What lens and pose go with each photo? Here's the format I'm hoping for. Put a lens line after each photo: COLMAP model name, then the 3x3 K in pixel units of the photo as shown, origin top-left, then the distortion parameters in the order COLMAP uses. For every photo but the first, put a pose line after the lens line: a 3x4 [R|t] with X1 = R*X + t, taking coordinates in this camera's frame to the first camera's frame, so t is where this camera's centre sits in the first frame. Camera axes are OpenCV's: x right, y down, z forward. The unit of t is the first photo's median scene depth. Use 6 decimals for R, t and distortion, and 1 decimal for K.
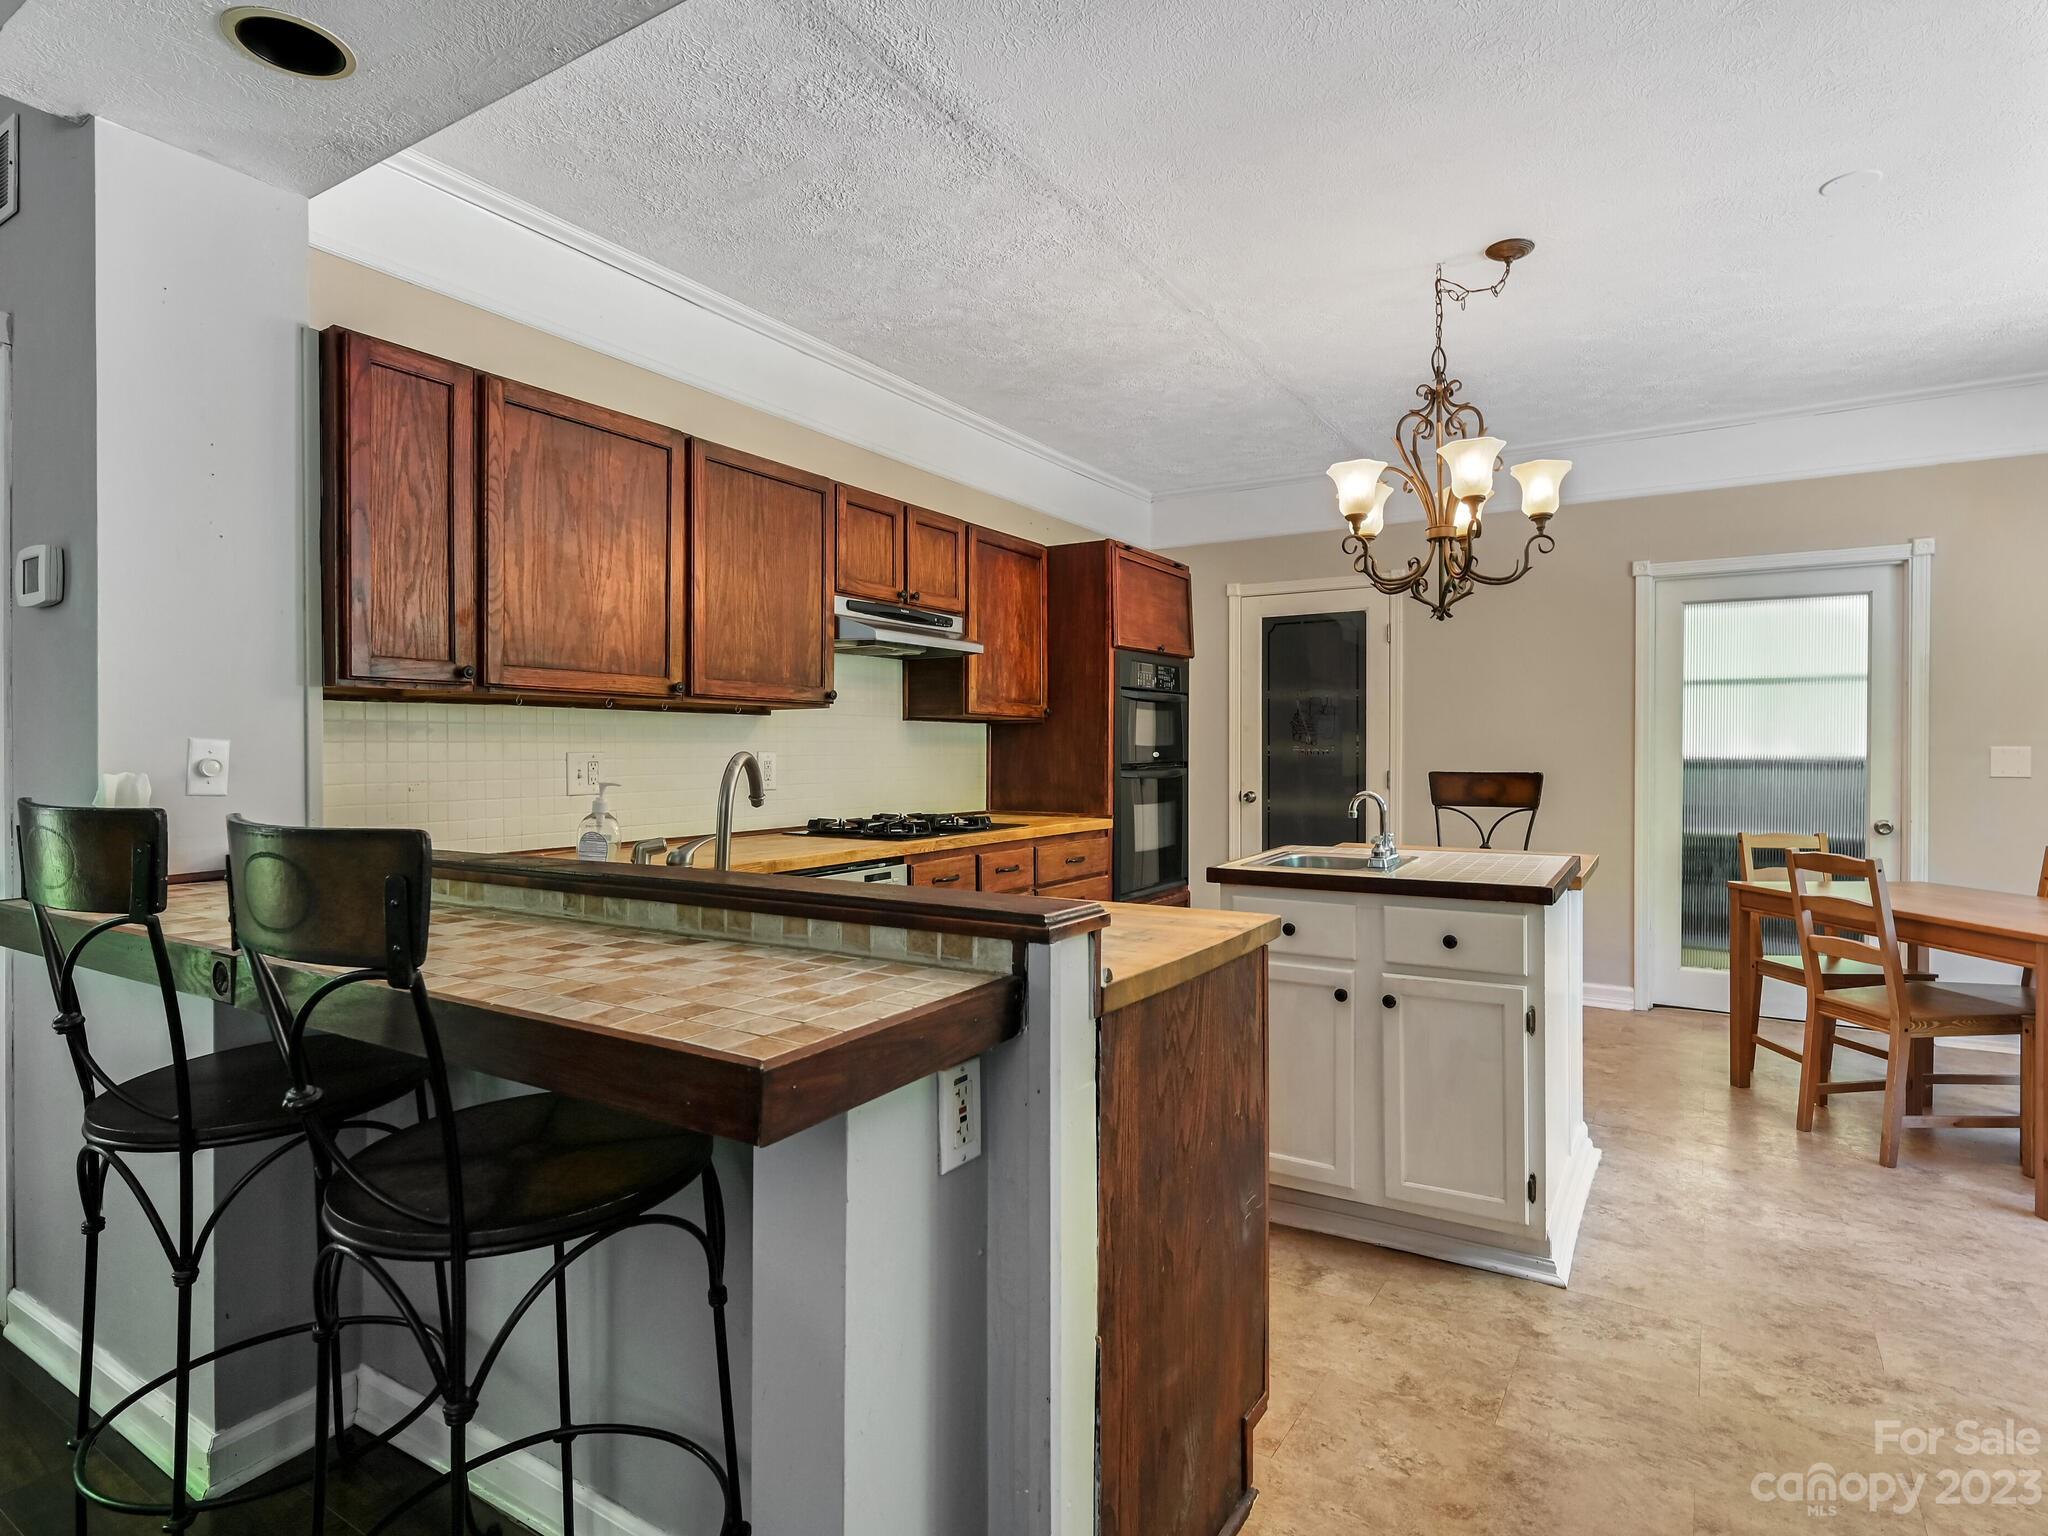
lens RADIAL K [[1086.1, 0, 1024.0], [0, 1086.1, 768.0], [0, 0, 1]] dist [0.000458, 0.000173]
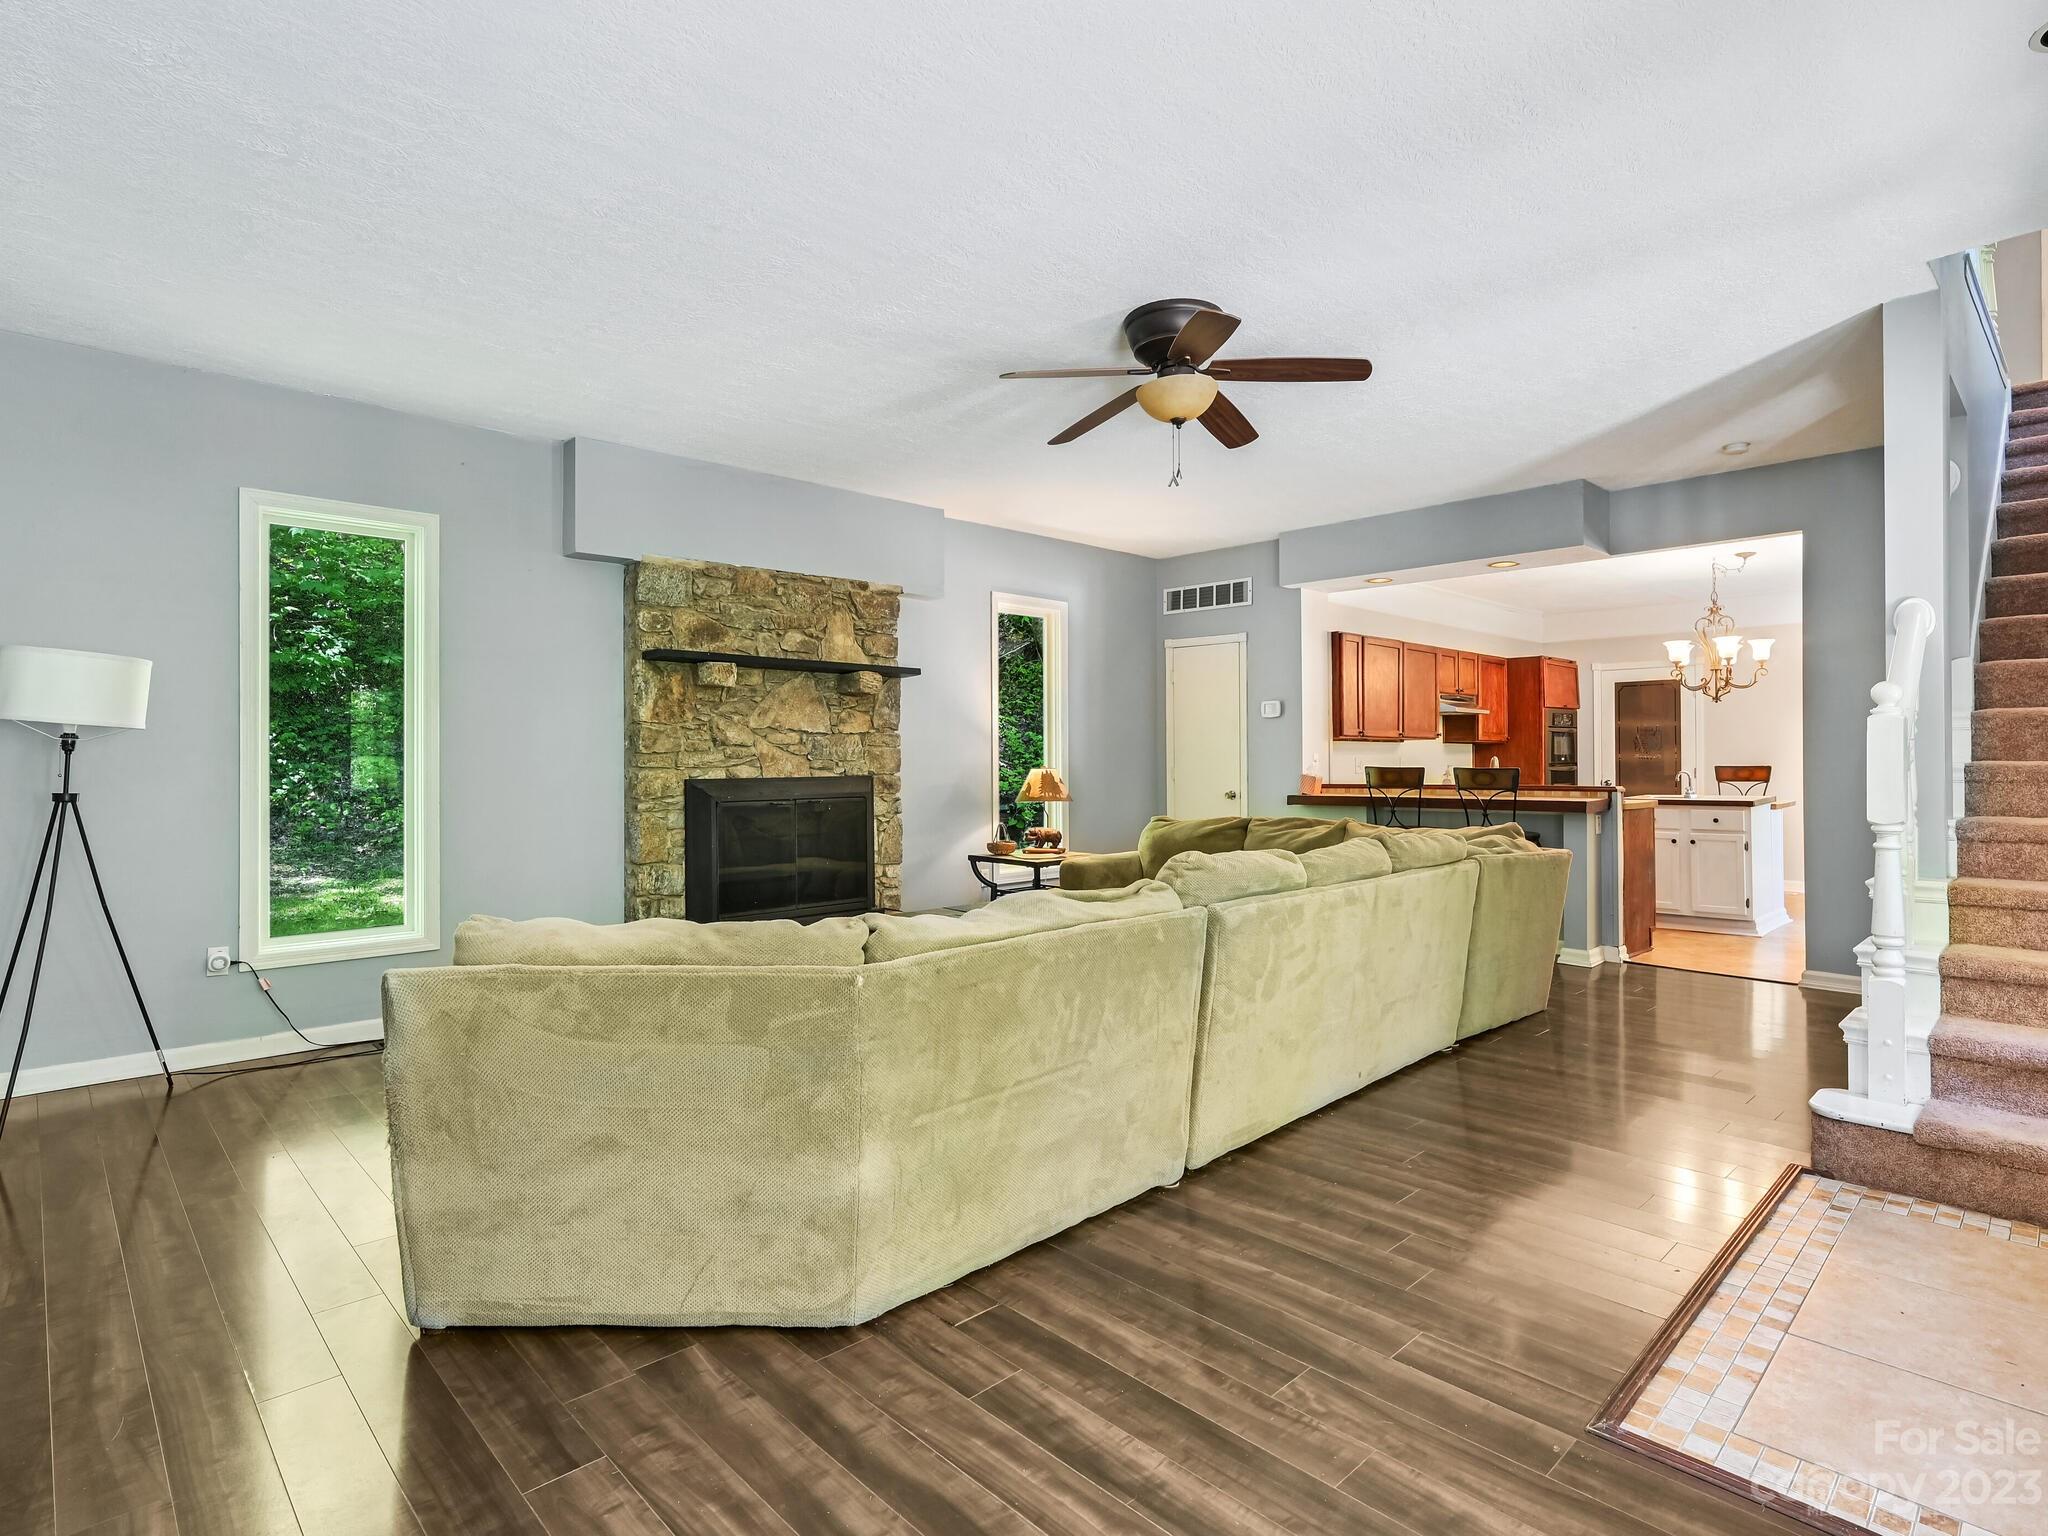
lens RADIAL K [[1049.3, 0, 1024.0], [0, 1049.3, 768.0], [0, 0, 1]] dist [-0.001965, 0.000036]
pose [[0.968928, -0.002171, -0.247334, -0.446366], [-0.000101, 0.999958, -0.009173, 0.026928], [0.247343, 0.008913, 0.968887, -1.372180]]
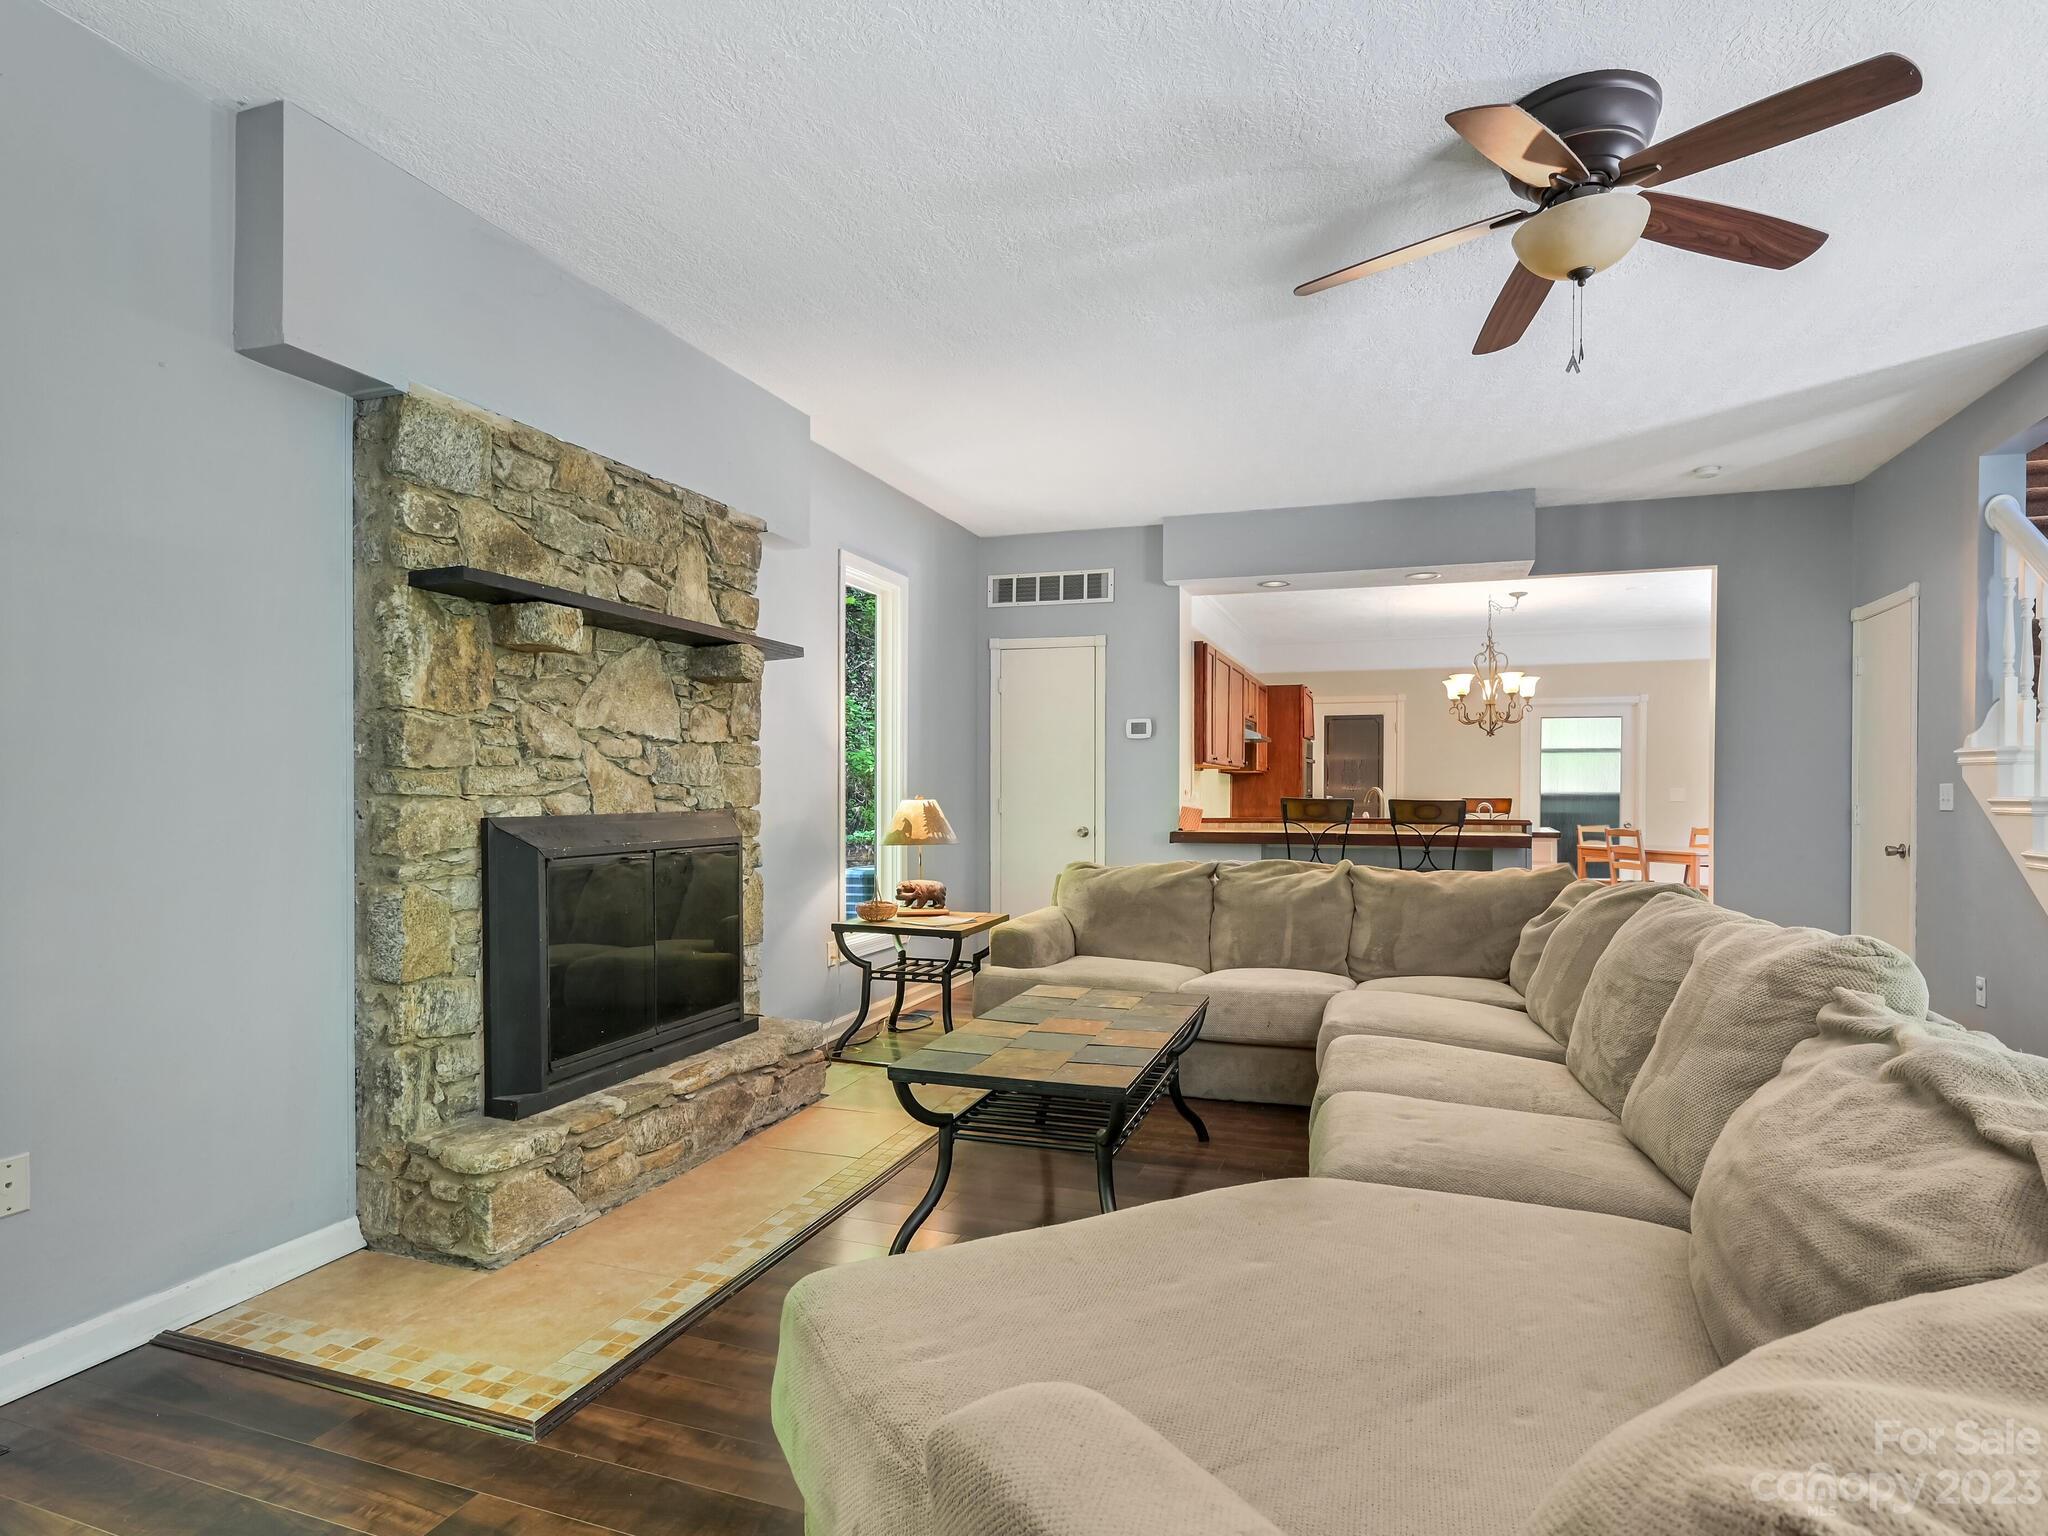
lens RADIAL K [[1081.5, 0, 1034.5], [0, 1081.5, 807.4], [0, 0, 1]] dist [-0.000576, -0.000004]
pose [[0.976079, -0.001068, 0.217413, -0.977978], [0.001127, 0.999999, -0.000144, 0.022434], [-0.217413, 0.000386, 0.976080, -0.996444]]
